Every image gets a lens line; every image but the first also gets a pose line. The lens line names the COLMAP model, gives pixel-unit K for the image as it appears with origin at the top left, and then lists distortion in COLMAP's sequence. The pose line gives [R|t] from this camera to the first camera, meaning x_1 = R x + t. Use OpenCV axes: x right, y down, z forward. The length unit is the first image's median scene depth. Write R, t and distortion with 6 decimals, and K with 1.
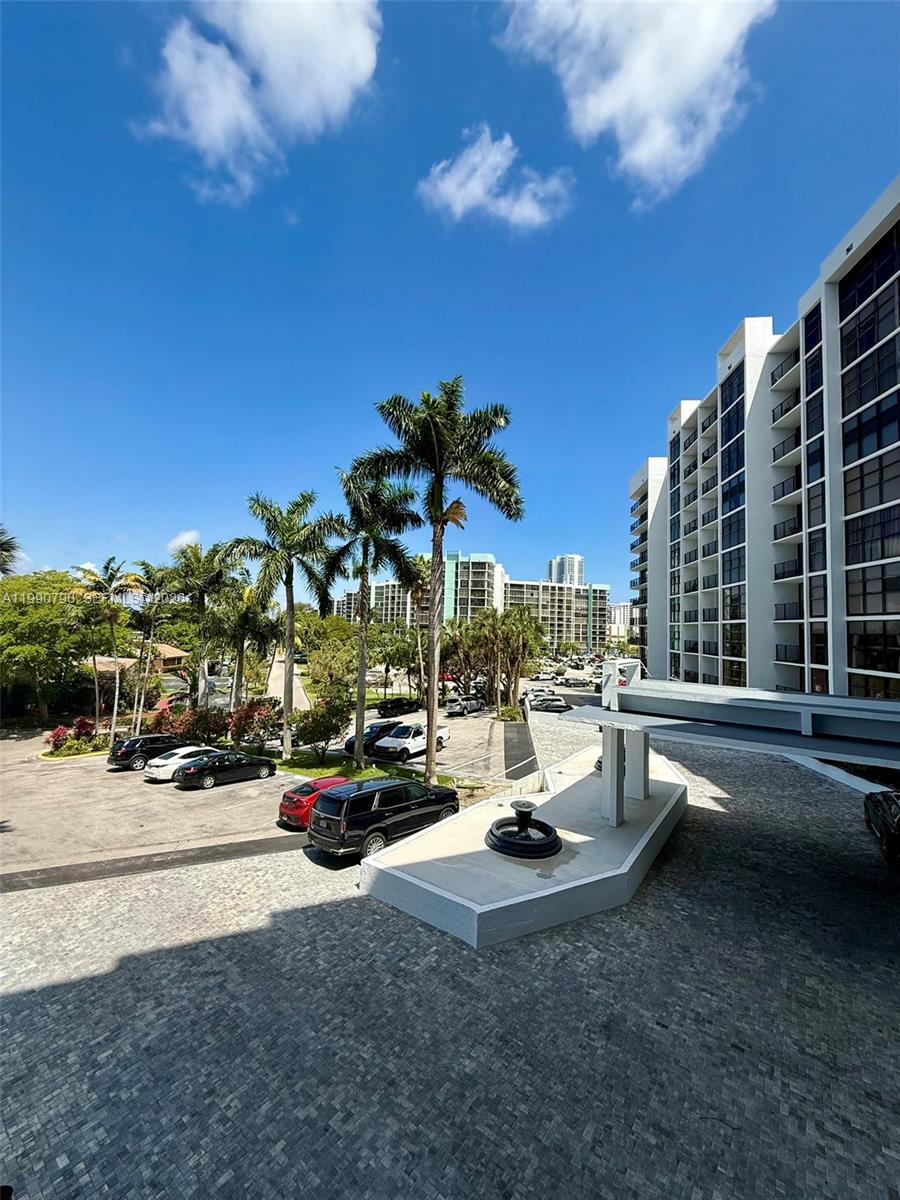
lens RADIAL K [[474.9, 0, 454.8], [0, 474.9, 596.8], [0, 0, 1]] dist [-0.001914, 0.000947]
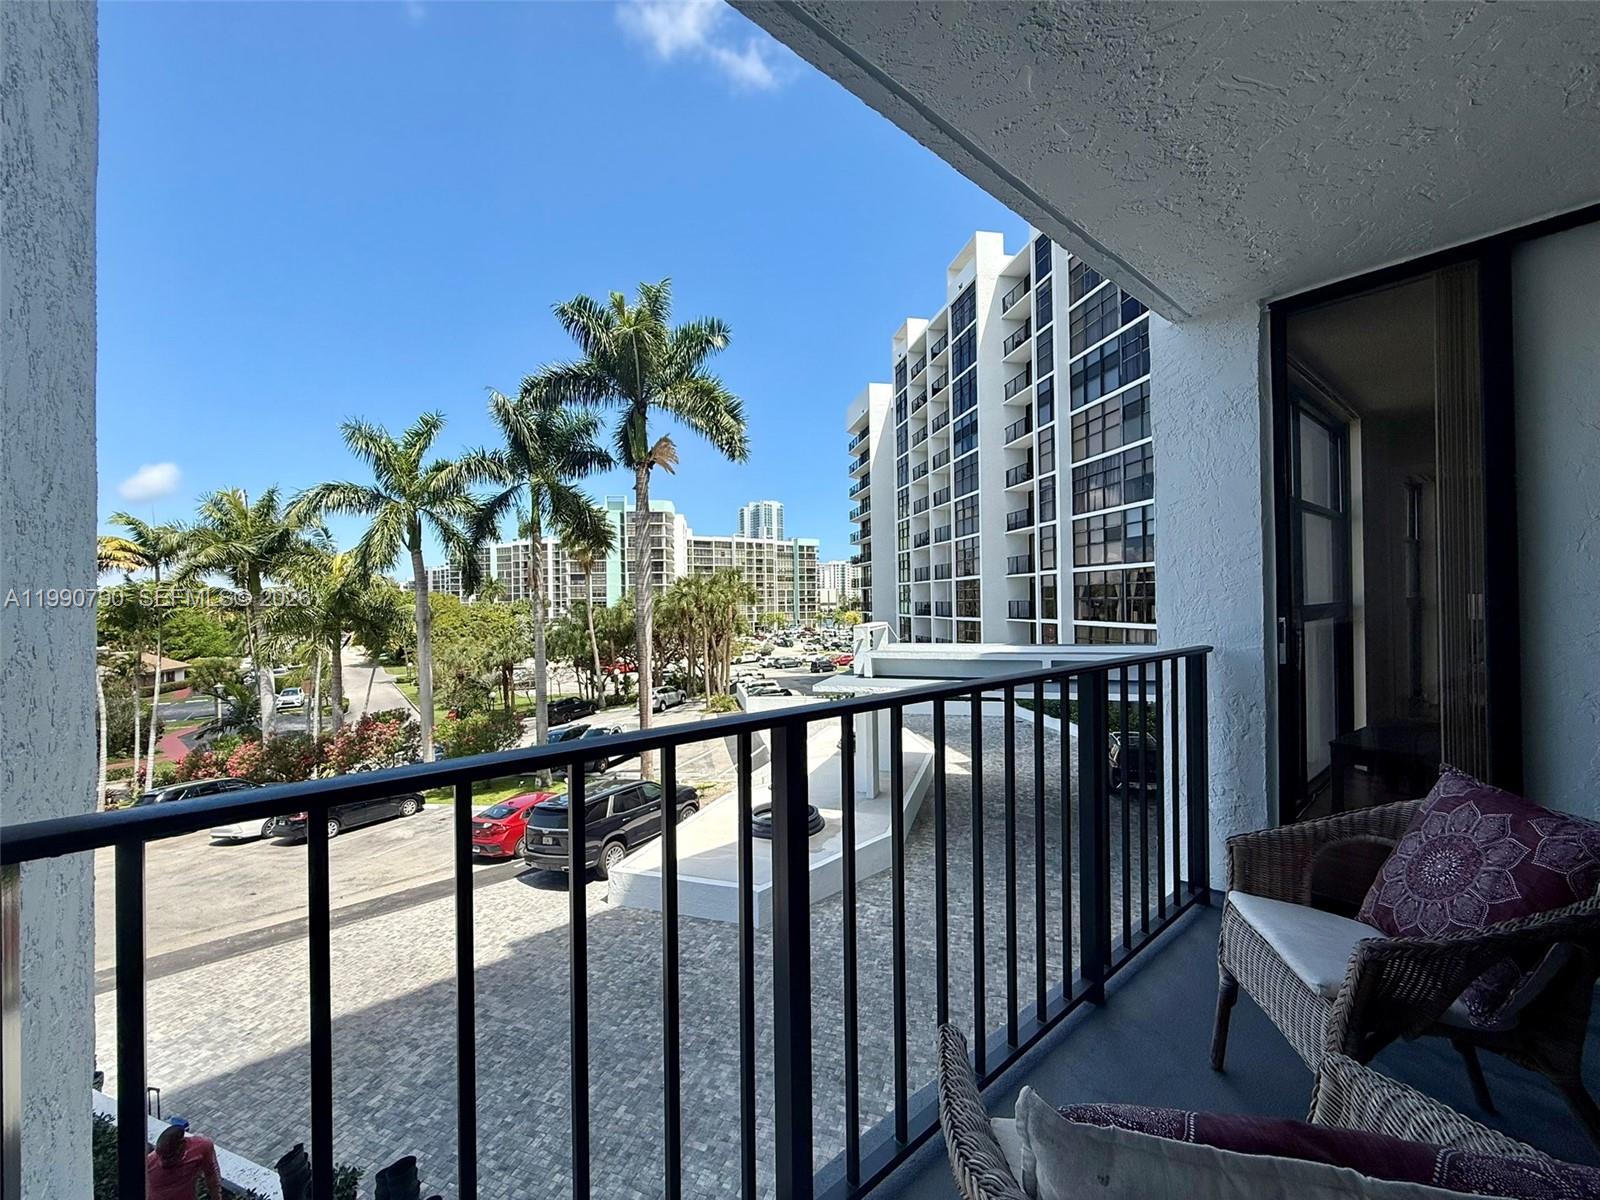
lens RADIAL K [[633.2, 0, 801.1], [0, 633.2, 599.9], [0, 0, 1]] dist [-0.001914, 0.000947]
pose [[0.956869, -0.047691, 0.286578, -0.074457], [0.028353, 0.997055, 0.071257, -0.001381], [-0.289133, -0.060058, 0.955403, -0.072670]]
